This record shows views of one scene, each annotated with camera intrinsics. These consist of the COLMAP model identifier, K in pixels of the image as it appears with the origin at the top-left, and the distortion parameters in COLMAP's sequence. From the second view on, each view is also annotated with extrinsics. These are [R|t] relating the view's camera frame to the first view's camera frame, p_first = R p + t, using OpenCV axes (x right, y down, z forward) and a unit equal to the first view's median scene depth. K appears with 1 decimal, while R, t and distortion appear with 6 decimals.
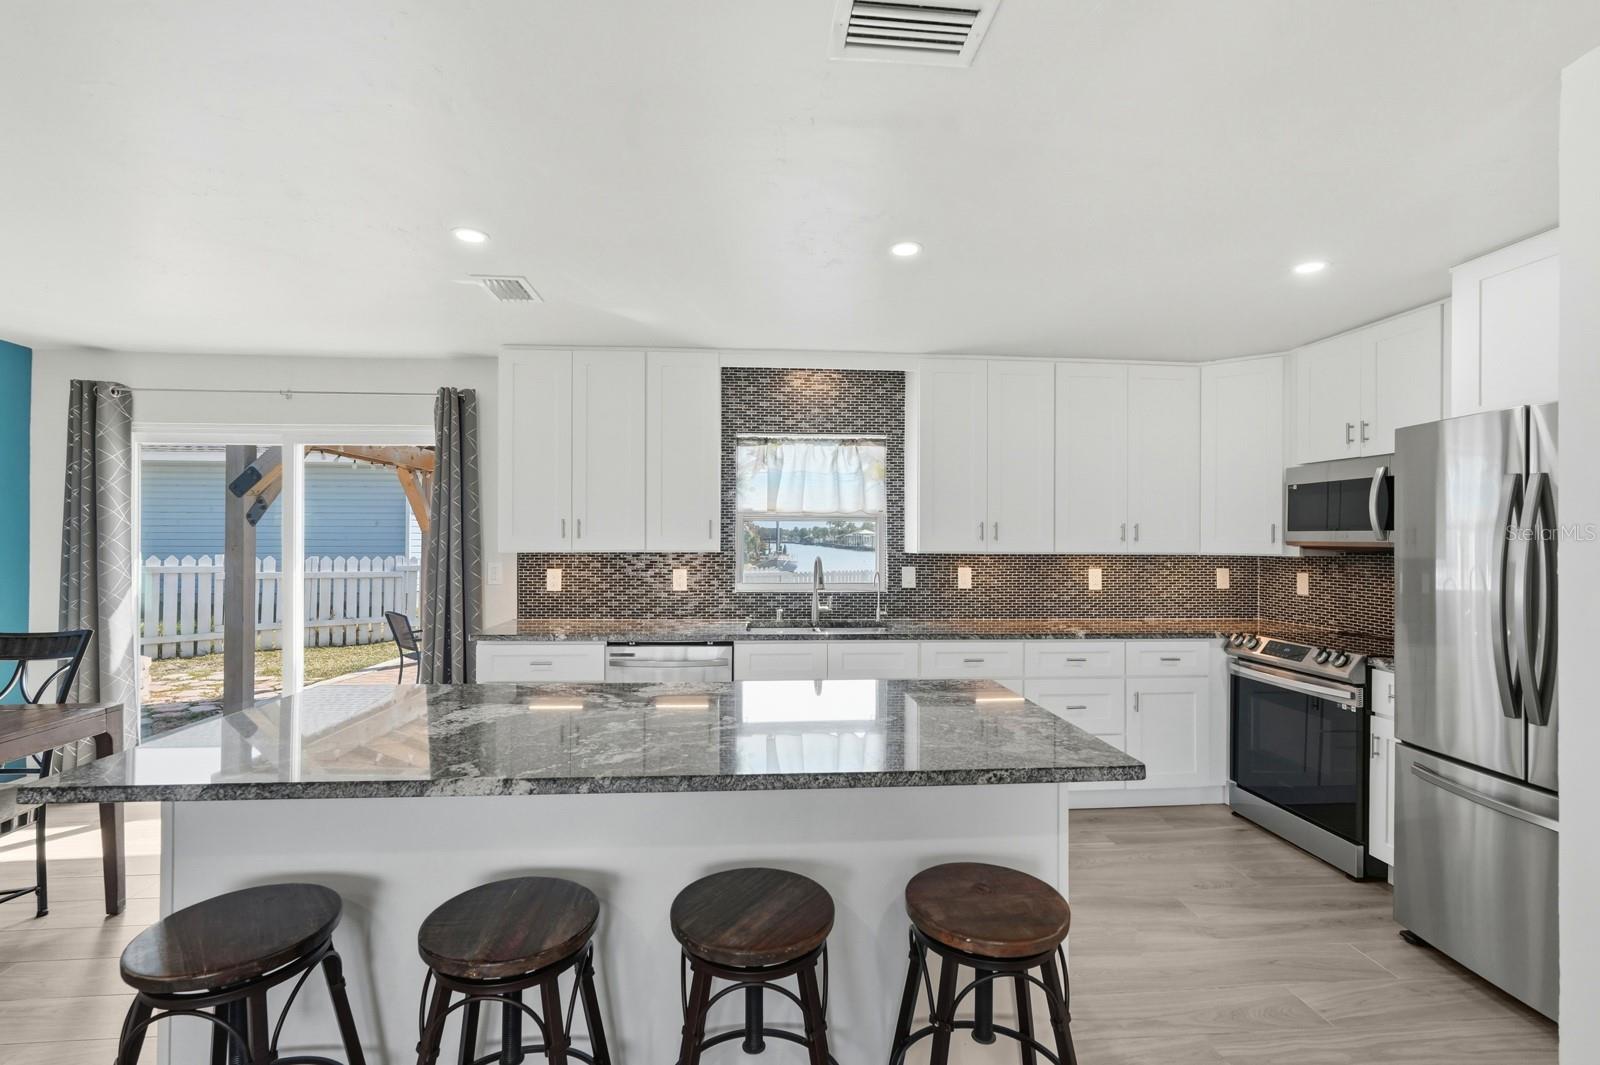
lens RADIAL K [[719.0, 0, 800.0], [0, 719.0, 532.5], [0, 0, 1]] dist [-0.009345, 0.000137]
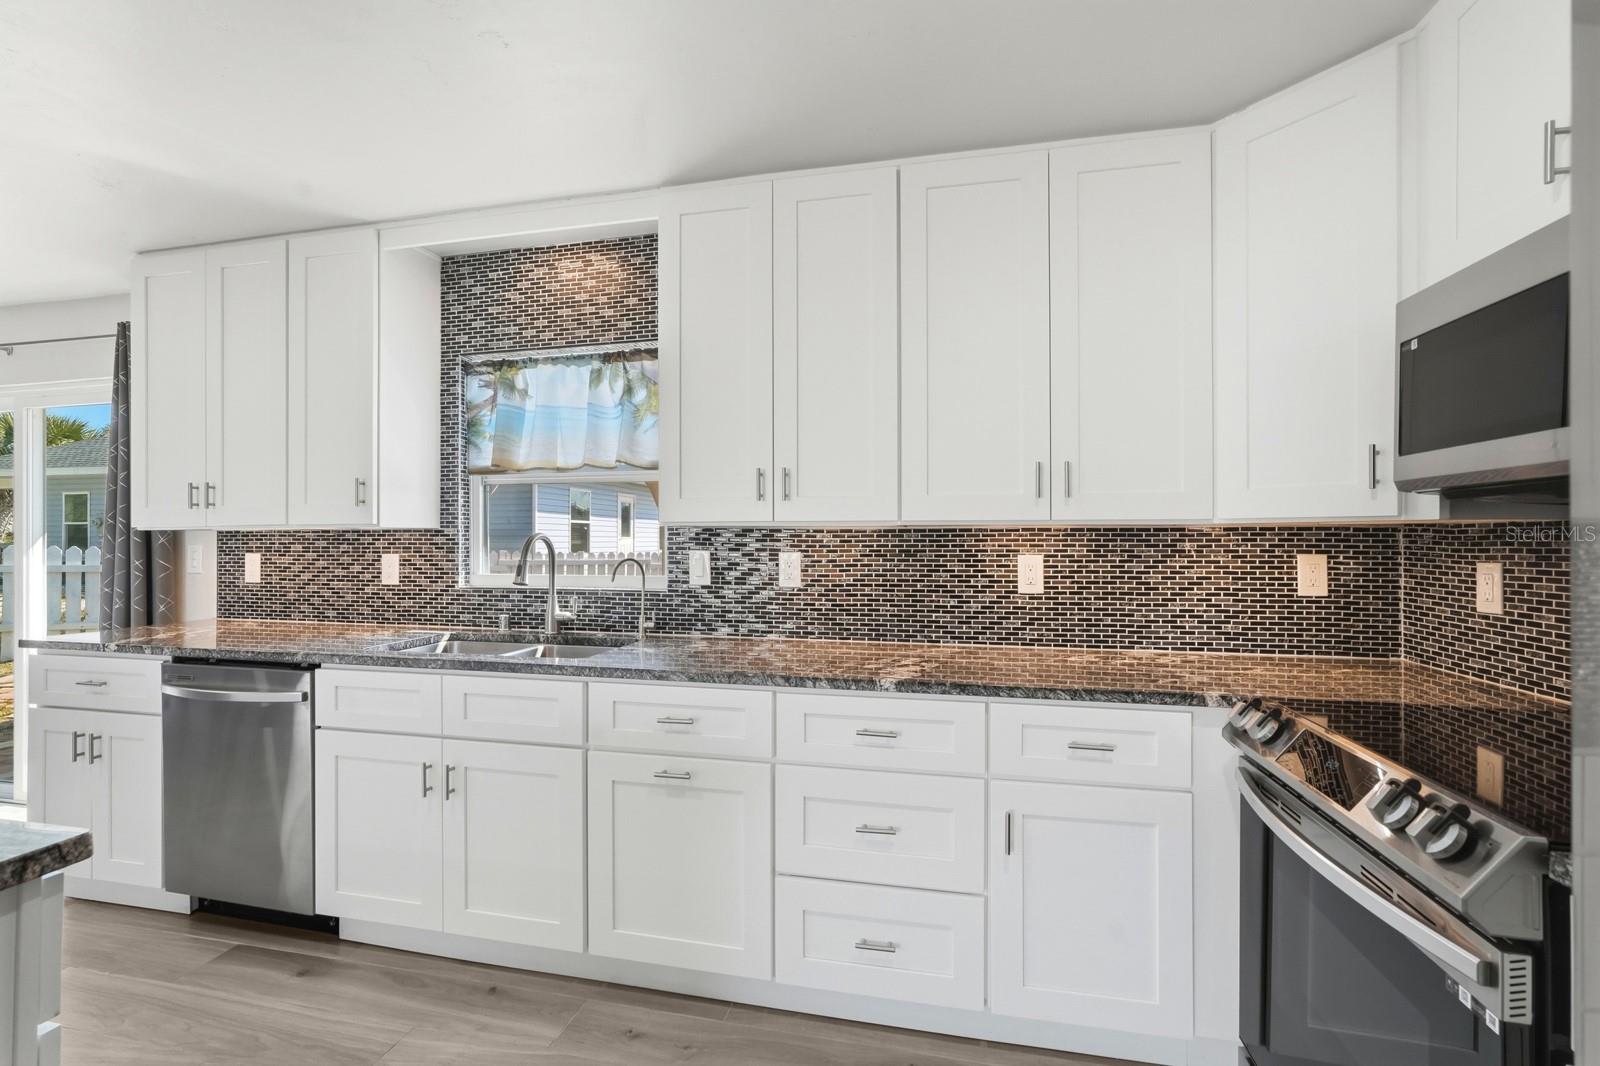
lens RADIAL K [[701.2, 0, 800.0], [0, 701.2, 533.0], [0, 0, 1]] dist [-0.004214, 0.000273]
pose [[0.953487, -0.008921, -0.301301, 0.424228], [0.008982, 0.999959, -0.001184, 0.034851], [0.301299, -0.001577, 0.953528, 0.462637]]
